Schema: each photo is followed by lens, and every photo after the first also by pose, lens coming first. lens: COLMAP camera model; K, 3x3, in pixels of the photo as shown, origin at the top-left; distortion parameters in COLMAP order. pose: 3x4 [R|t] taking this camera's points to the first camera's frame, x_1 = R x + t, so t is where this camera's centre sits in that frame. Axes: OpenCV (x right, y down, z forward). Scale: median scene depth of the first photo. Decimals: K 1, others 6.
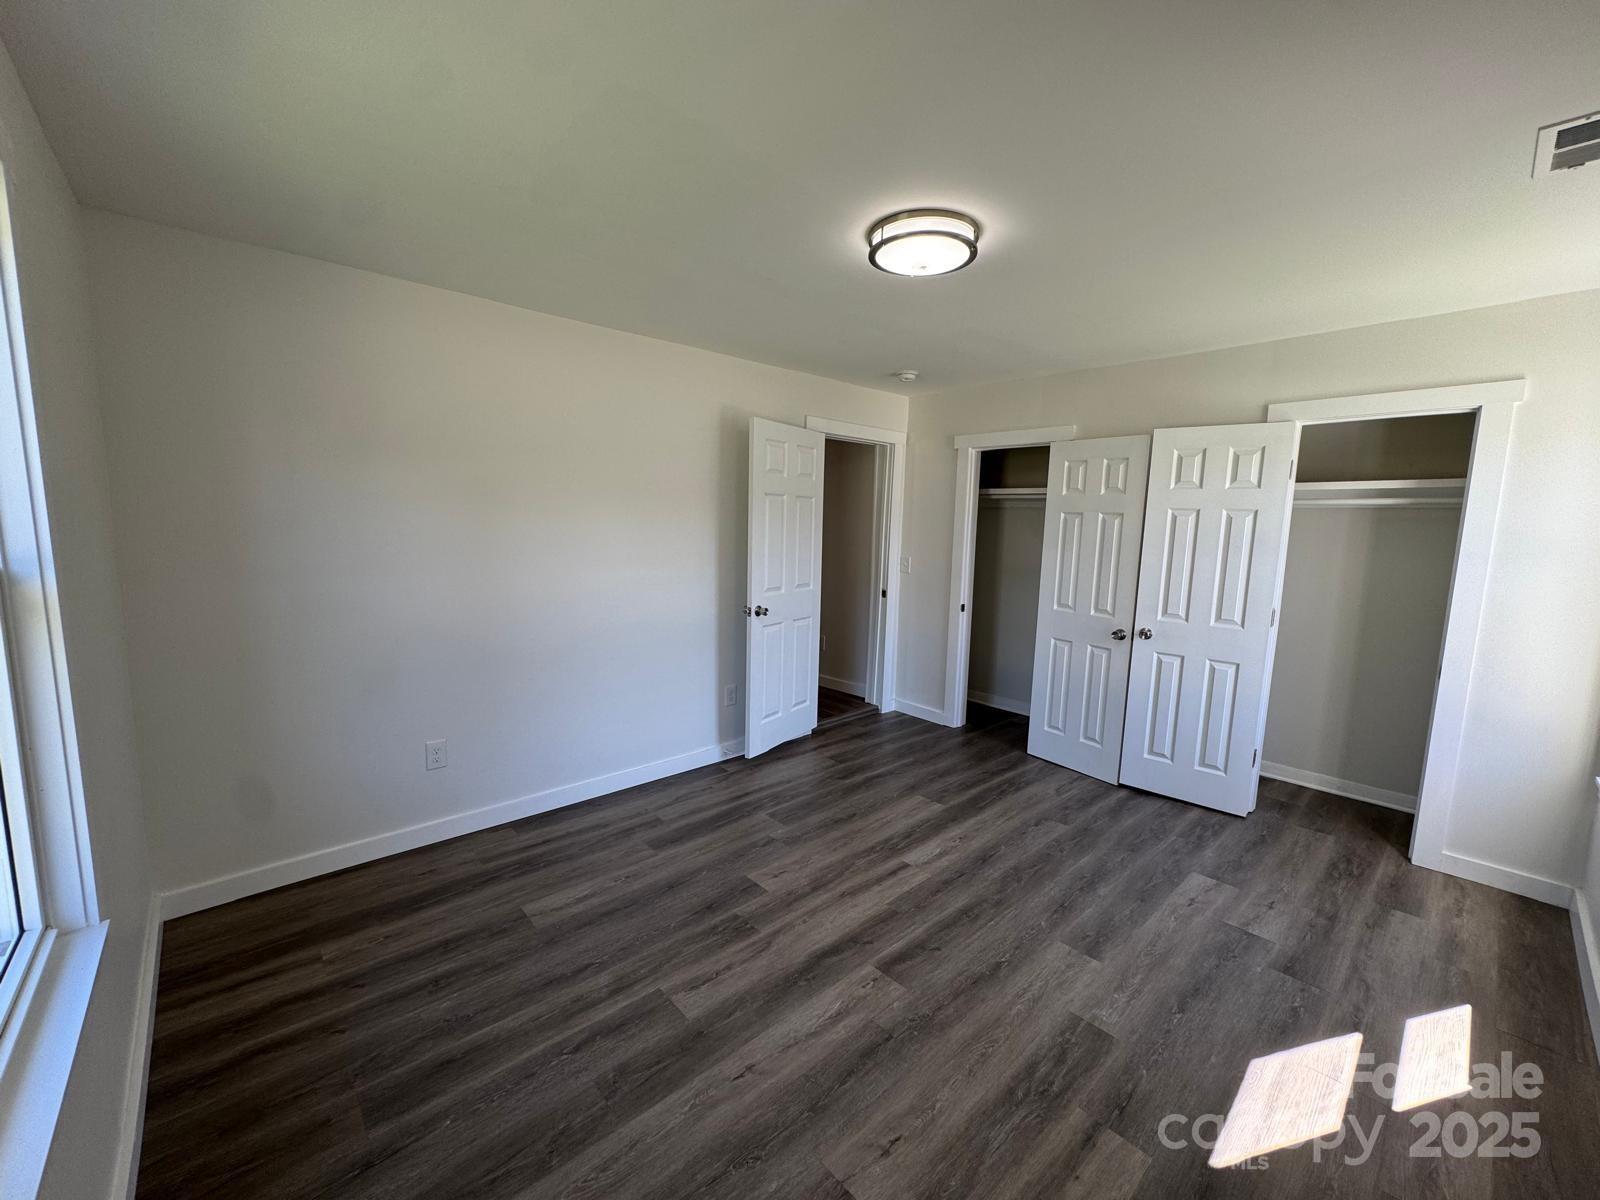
lens RADIAL K [[639.3, 0, 794.9], [0, 639.3, 601.5], [0, 0, 1]] dist [-0.004127, 0.000790]
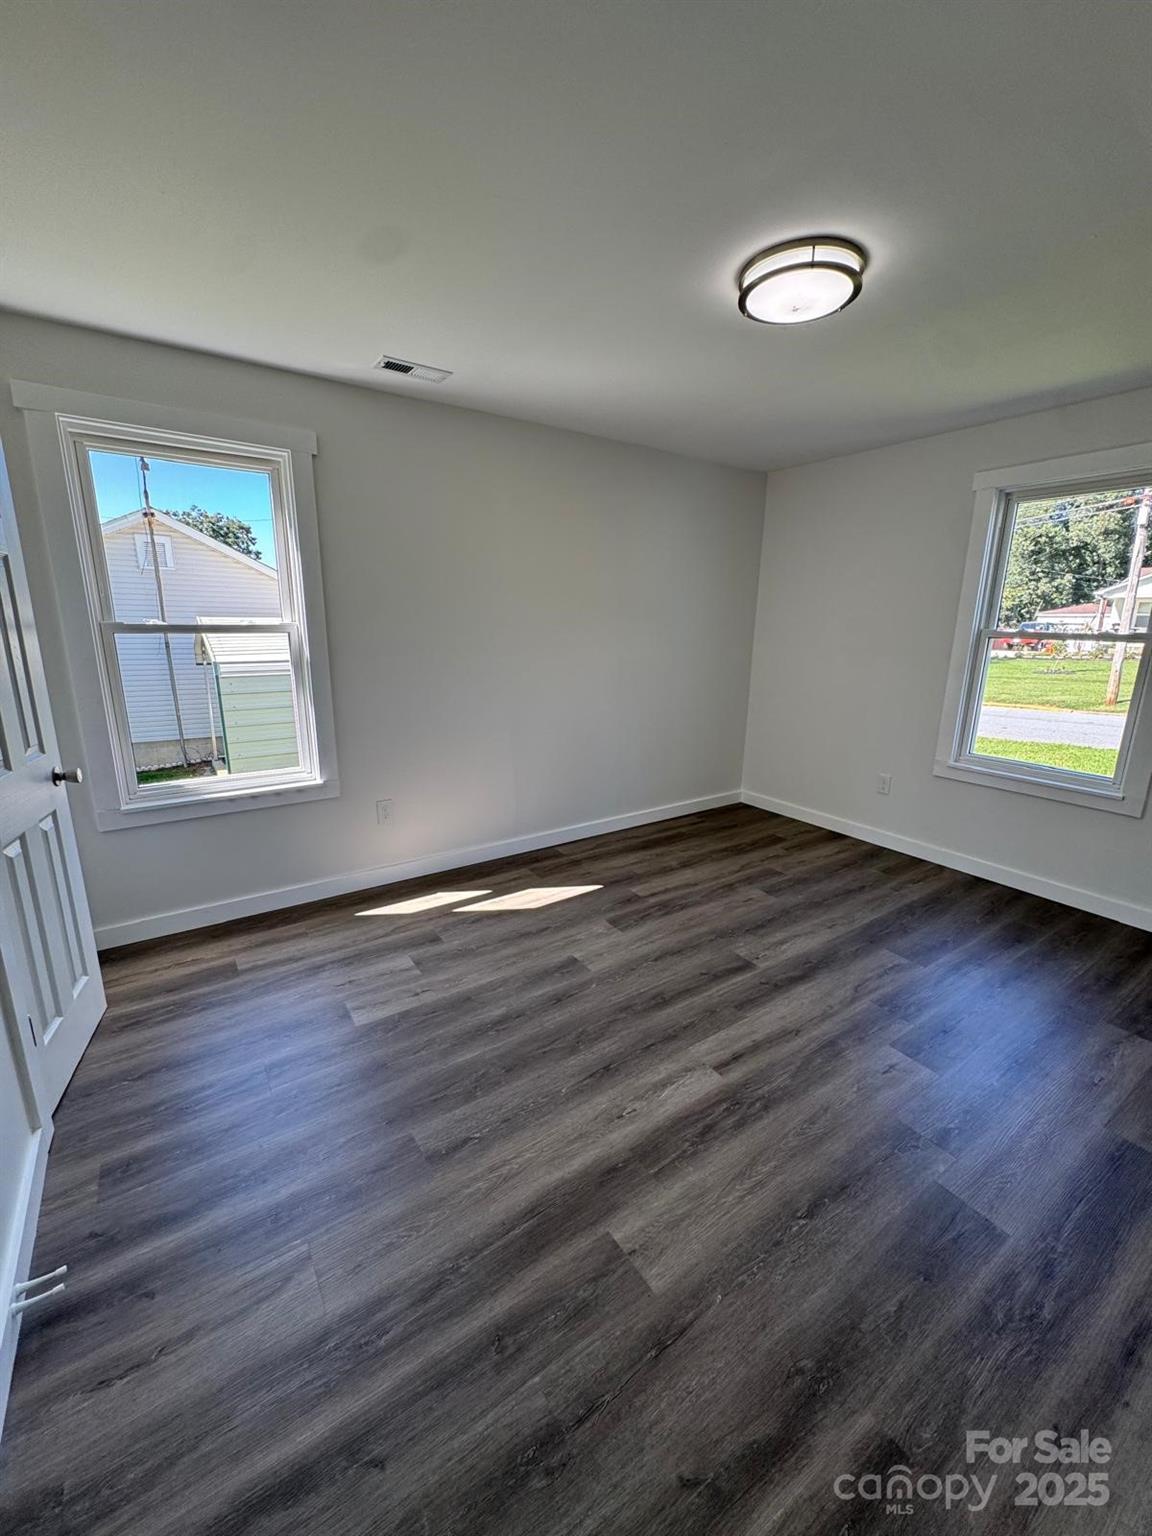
lens RADIAL K [[613.7, 0, 571.5], [0, 613.7, 768.8], [0, 0, 1]] dist [-0.004127, 0.000790]
pose [[-0.988988, -0.066145, 0.132393, 0.319162], [-0.013301, 0.930670, 0.365619, -0.200282], [-0.147398, 0.359832, -0.921301, 1.831396]]
